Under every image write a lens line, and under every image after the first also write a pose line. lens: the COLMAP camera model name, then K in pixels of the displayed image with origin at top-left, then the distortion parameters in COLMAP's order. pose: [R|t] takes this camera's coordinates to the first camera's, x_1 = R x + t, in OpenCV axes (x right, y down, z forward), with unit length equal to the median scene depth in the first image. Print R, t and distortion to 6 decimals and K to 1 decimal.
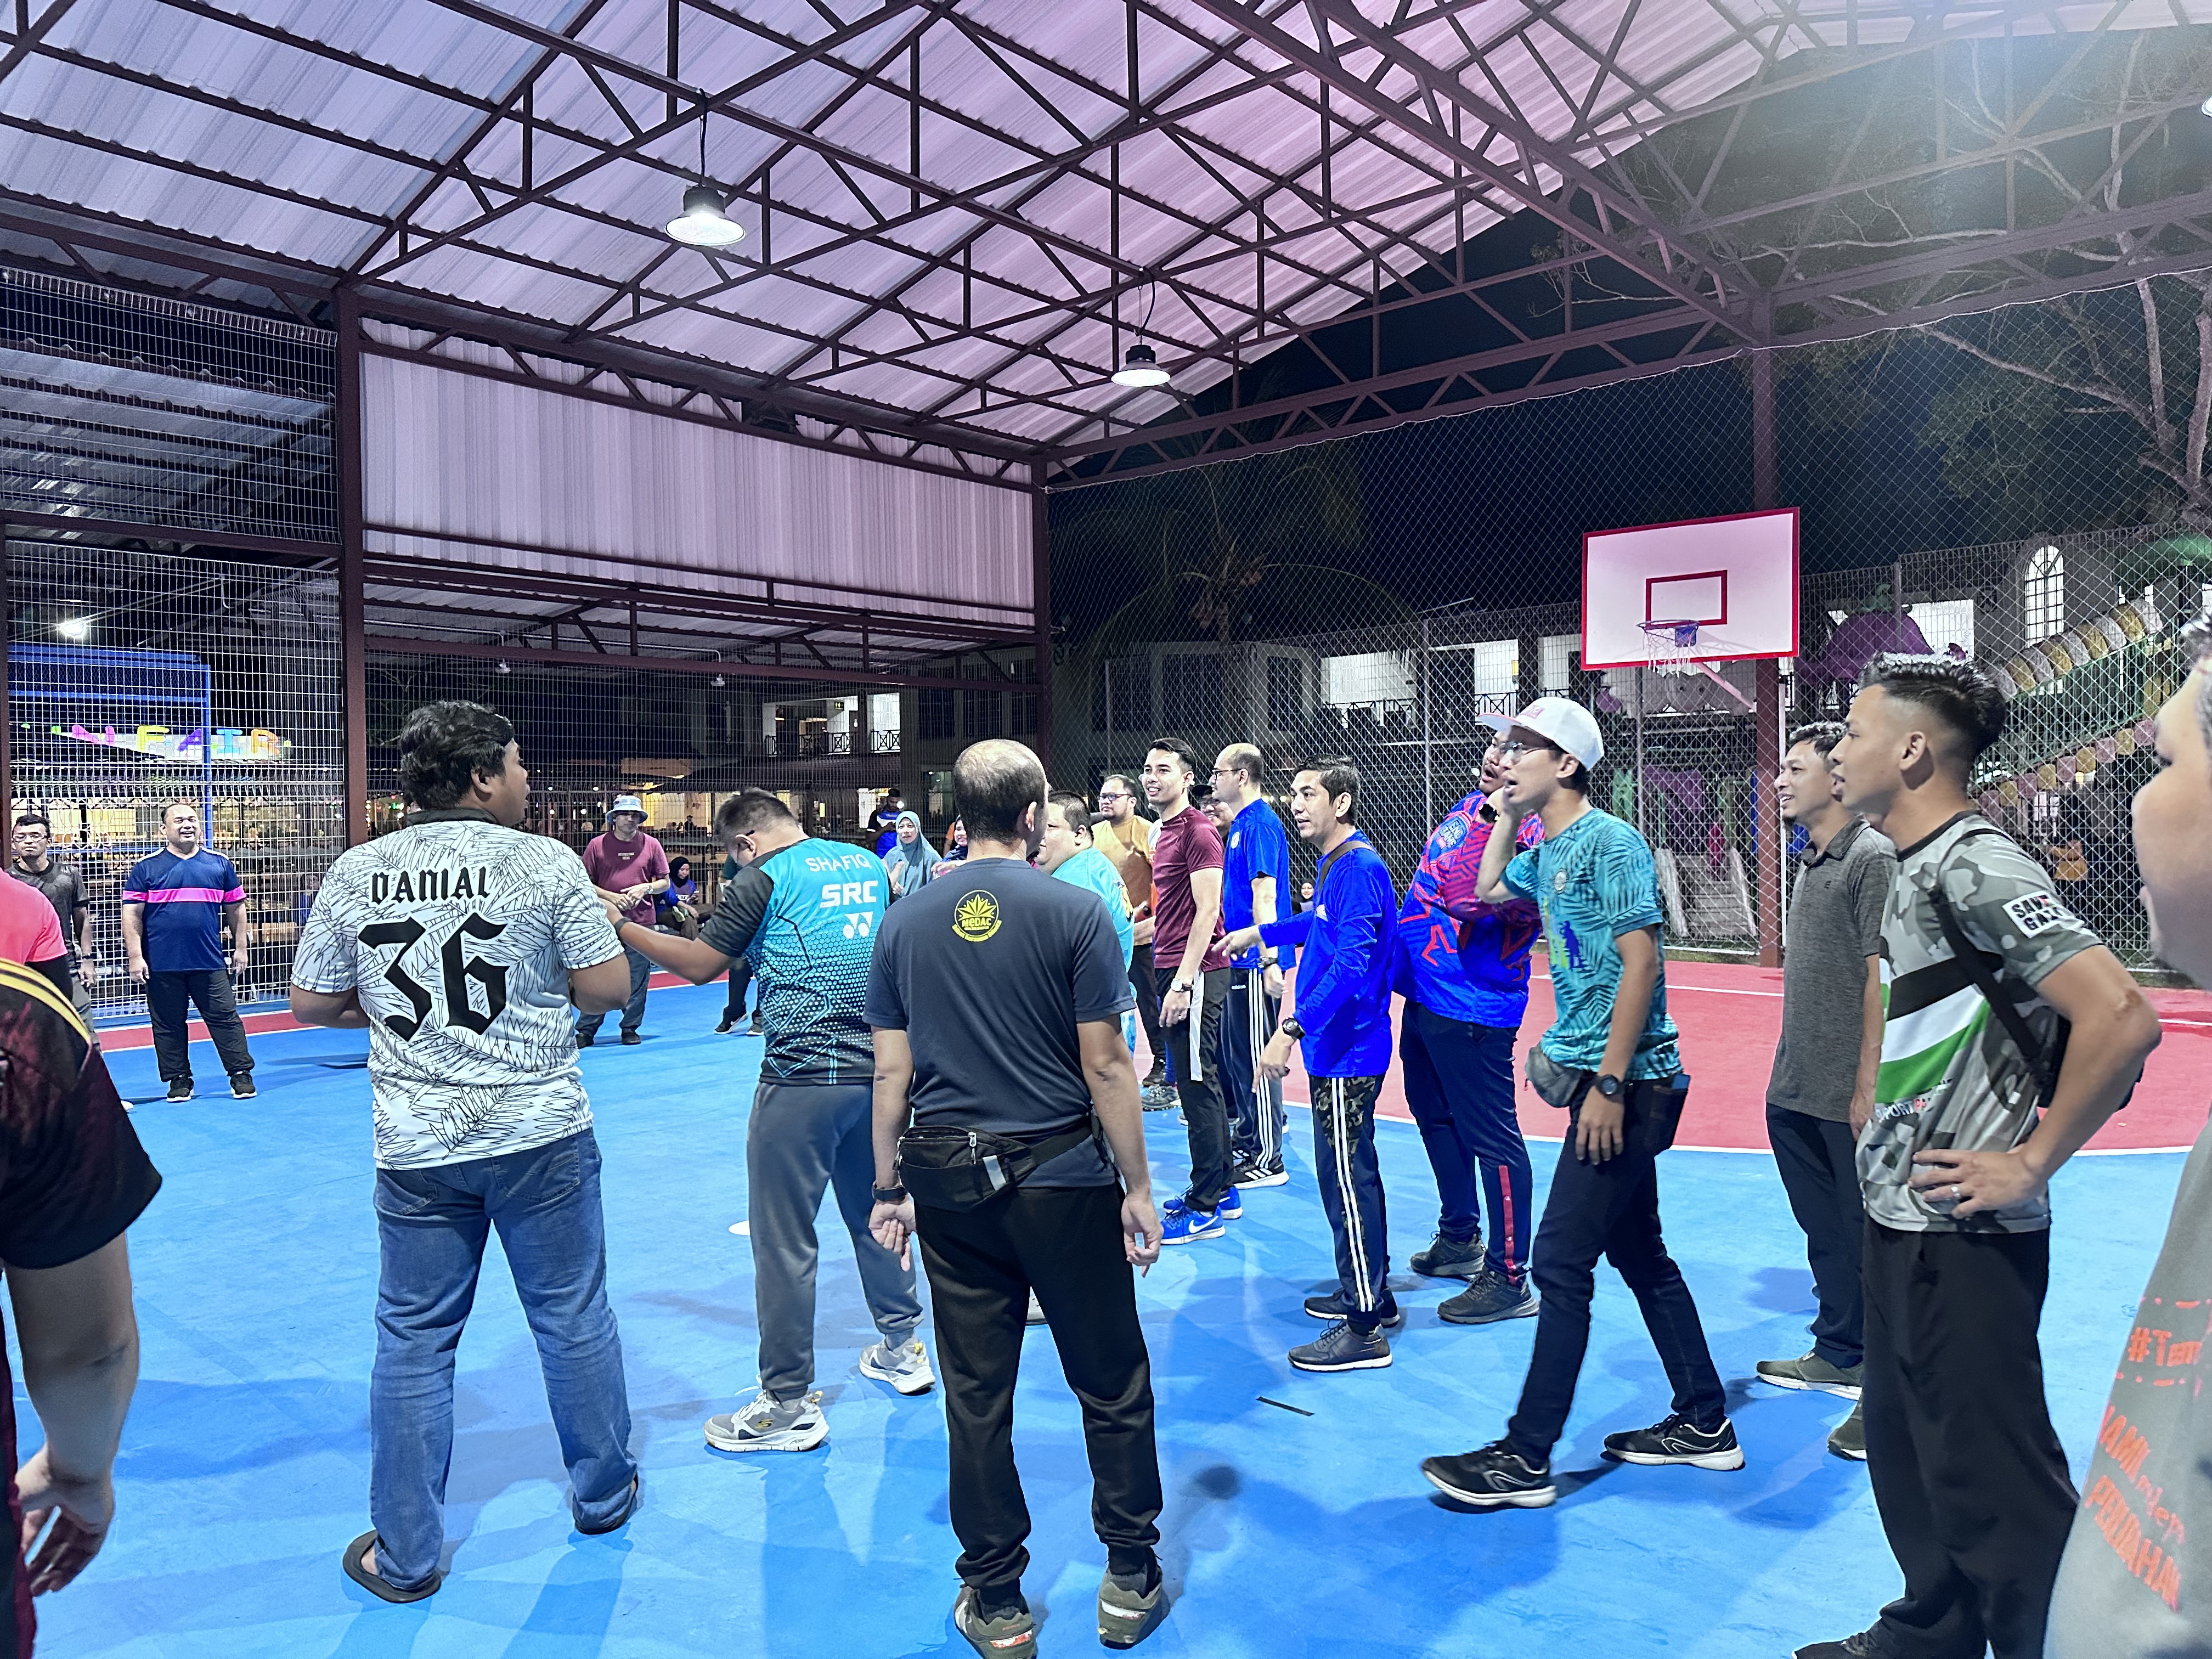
lens RADIAL K [[1555.1, 0, 1096.9], [0, 1555.1, 827.3], [0, 0, 1]] dist [-0.049041, -0.000318]
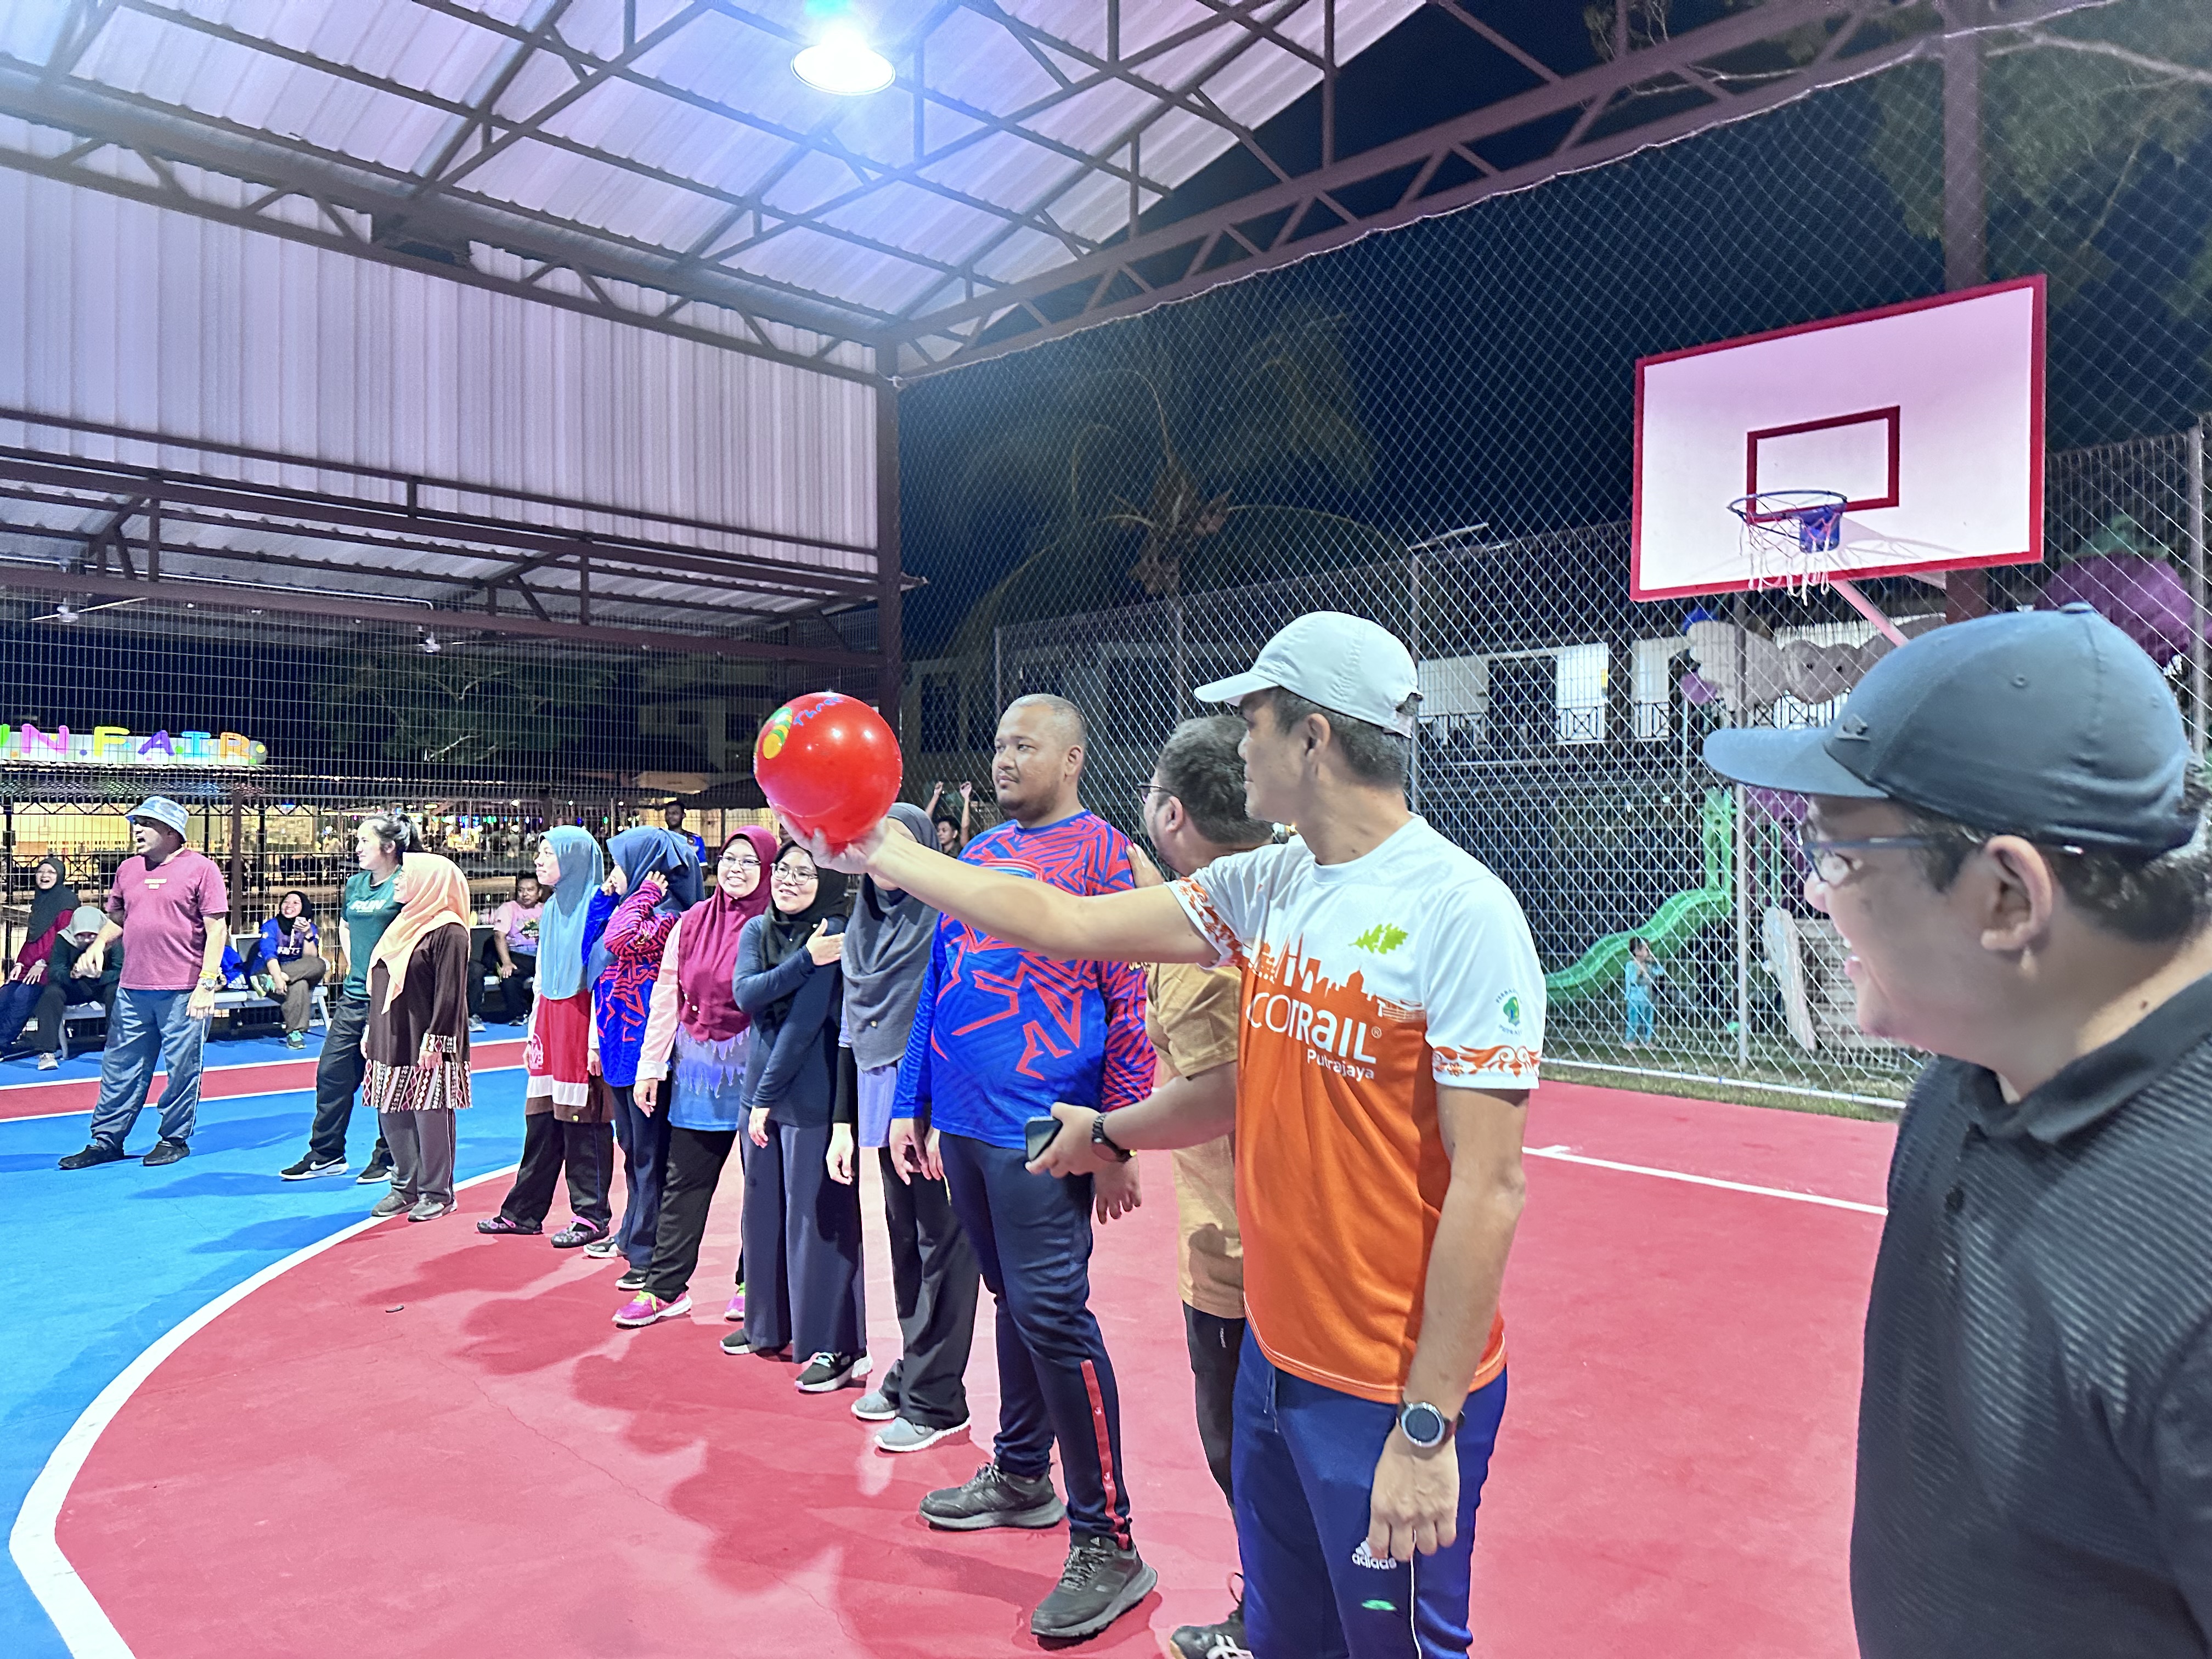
lens RADIAL K [[1555.1, 0, 1115.1], [0, 1555.1, 836.2], [0, 0, 1]] dist [-0.049041, -0.000318]
pose [[0.998160, 0.019247, -0.057493, 0.128731], [-0.019929, 0.999737, -0.011320, -0.003945], [0.057260, 0.012445, 0.998282, 0.344917]]
